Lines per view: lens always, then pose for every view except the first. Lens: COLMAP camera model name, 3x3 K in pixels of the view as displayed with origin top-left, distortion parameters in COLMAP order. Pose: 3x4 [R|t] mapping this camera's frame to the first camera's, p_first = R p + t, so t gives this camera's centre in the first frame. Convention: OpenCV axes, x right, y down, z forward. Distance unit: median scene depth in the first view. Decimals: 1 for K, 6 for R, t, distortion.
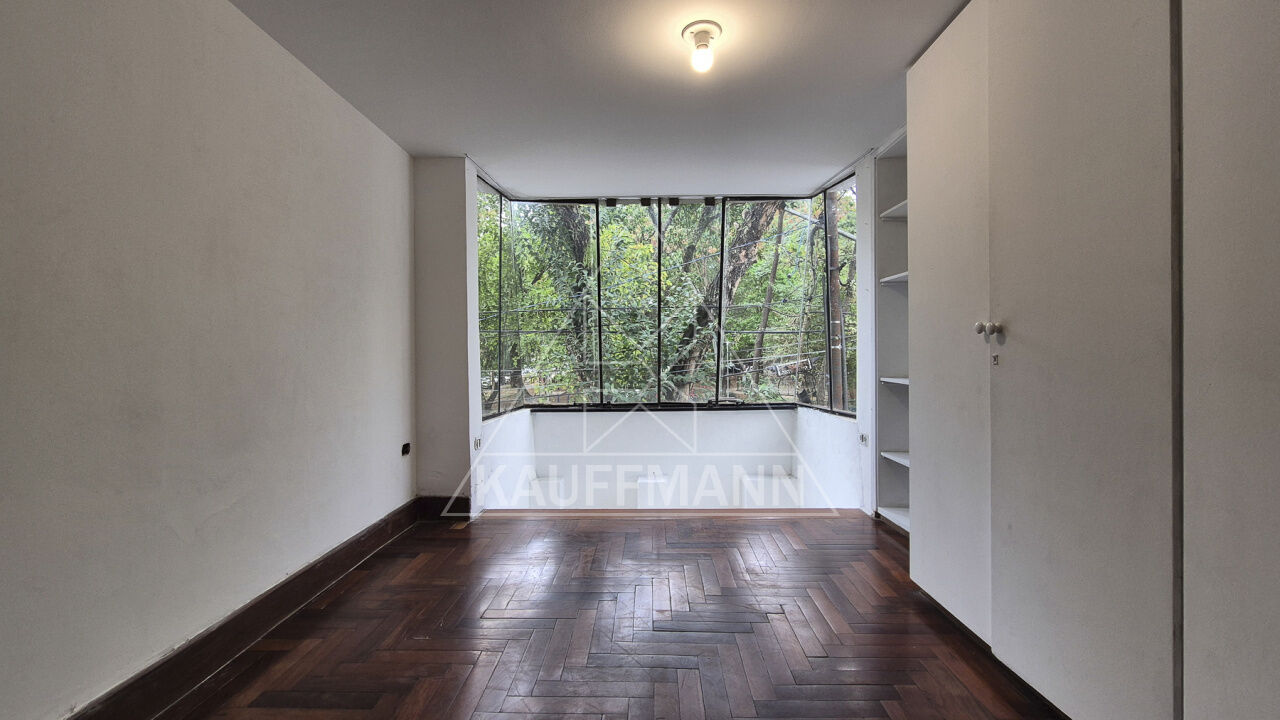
lens RADIAL K [[526.7, 0, 637.5], [0, 526.7, 363.2], [0, 0, 1]] dist [-0.000470, -0.000095]
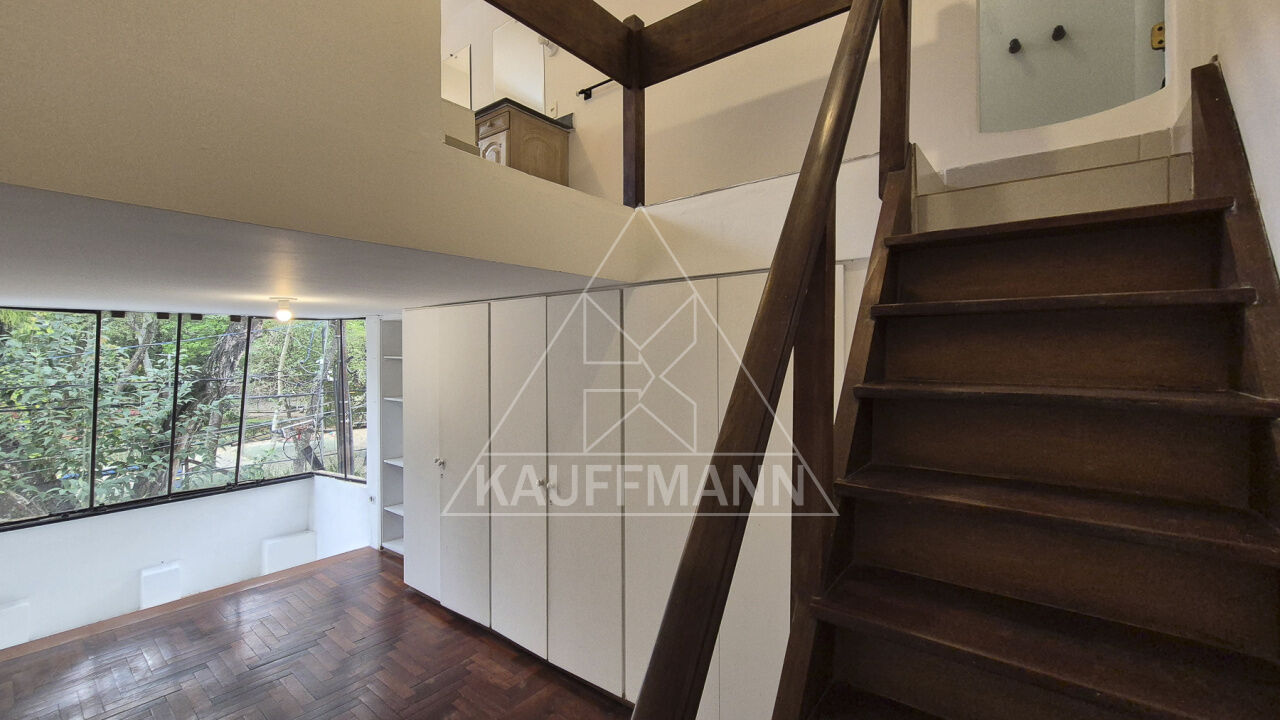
lens RADIAL K [[528.1, 0, 655.5], [0, 528.1, 356.8], [0, 0, 1]] dist [-0.000540, -0.000124]
pose [[0.591789, 0.002693, 0.806088, -0.320281], [0.003688, 0.999975, -0.006049, -0.258887], [-0.806084, 0.006552, 0.591764, -0.571821]]
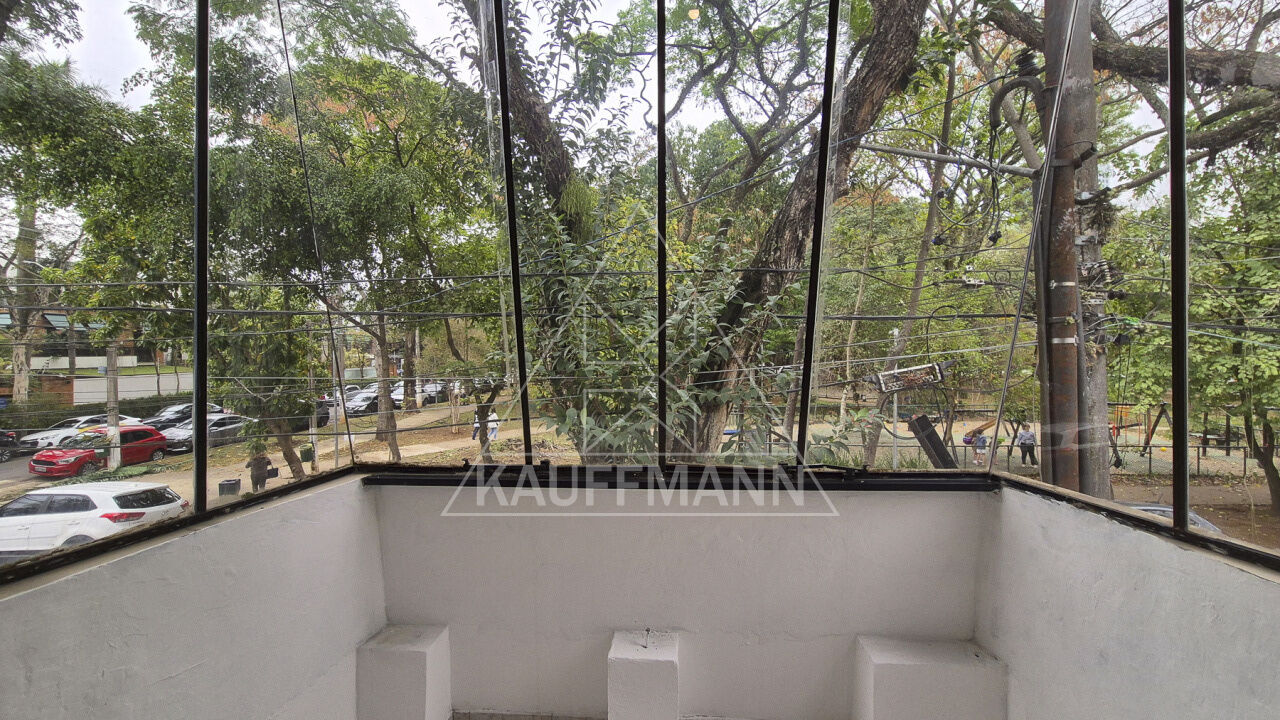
lens RADIAL K [[515.2, 0, 641.6], [0, 515.2, 354.4], [0, 0, 1]] dist [0.000126, -0.000022]
pose [[0.998632, 0.009642, -0.051401, 0.060323], [-0.010293, 0.999870, -0.012404, -0.014210], [0.051275, 0.012916, 0.998601, 0.784380]]
